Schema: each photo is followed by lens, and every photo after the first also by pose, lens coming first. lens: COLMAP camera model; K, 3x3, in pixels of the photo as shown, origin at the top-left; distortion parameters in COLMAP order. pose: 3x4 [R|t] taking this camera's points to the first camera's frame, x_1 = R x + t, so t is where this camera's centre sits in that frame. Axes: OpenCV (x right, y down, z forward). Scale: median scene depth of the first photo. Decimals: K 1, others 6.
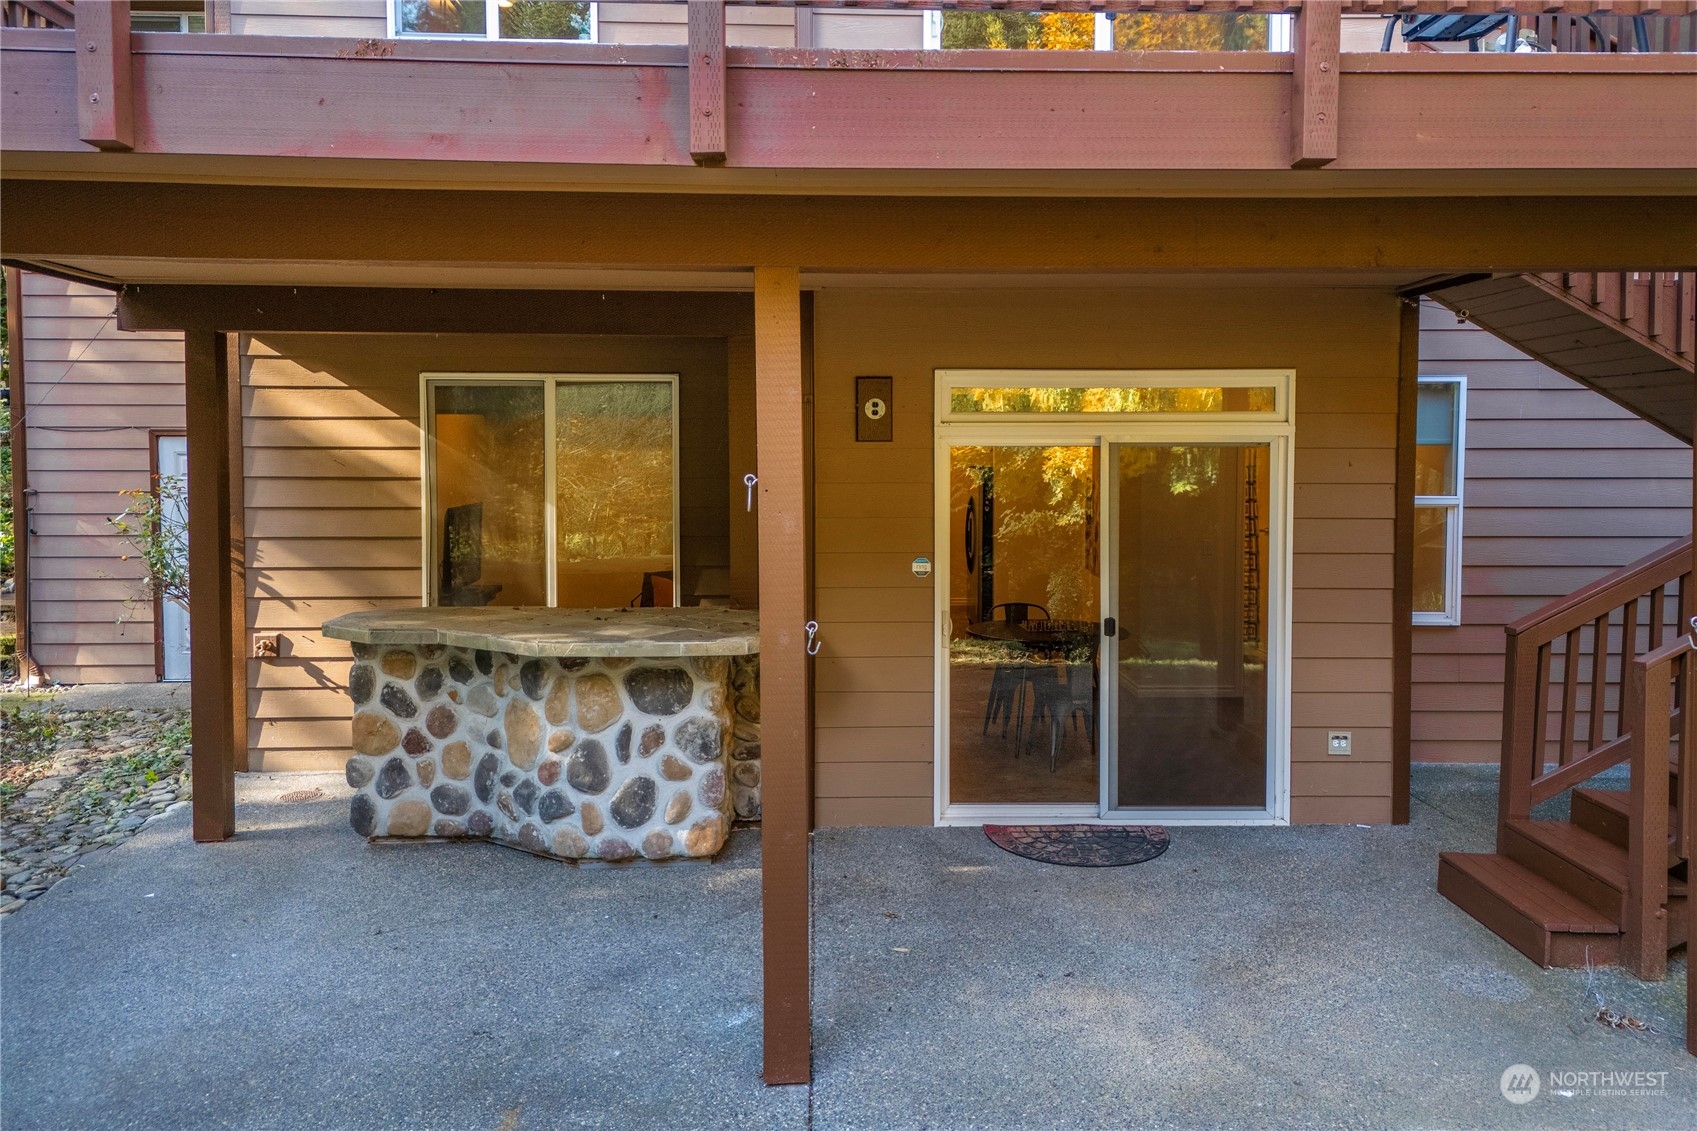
lens RADIAL K [[1203.2, 0, 850.1], [0, 1203.2, 553.7], [0, 0, 1]] dist [0.021456, -0.002525]
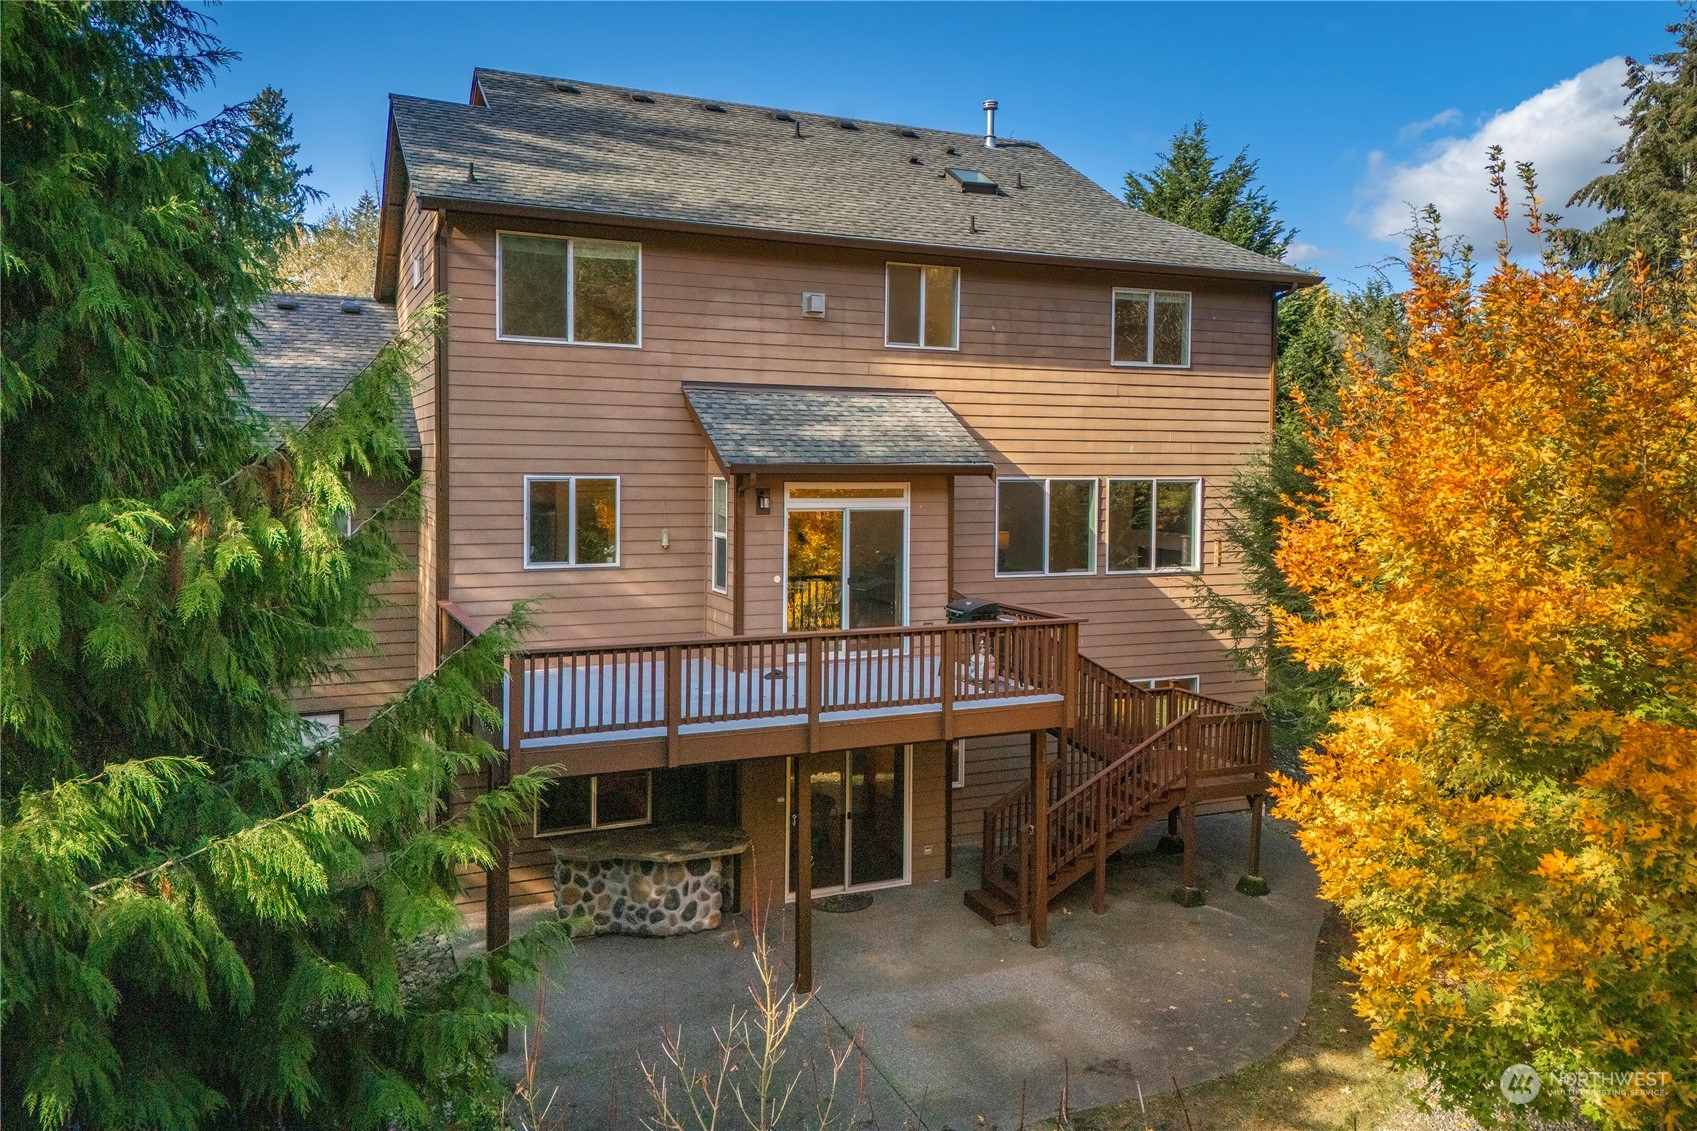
lens RADIAL K [[1203.2, 0, 853.4], [0, 1203.2, 571.0], [0, 0, 1]] dist [0.021456, -0.002525]
pose [[0.921501, -0.022660, 0.387714, -0.828034], [0.017357, 0.999702, 0.017174, -0.553249], [-0.387988, -0.009096, 0.921620, -1.493092]]
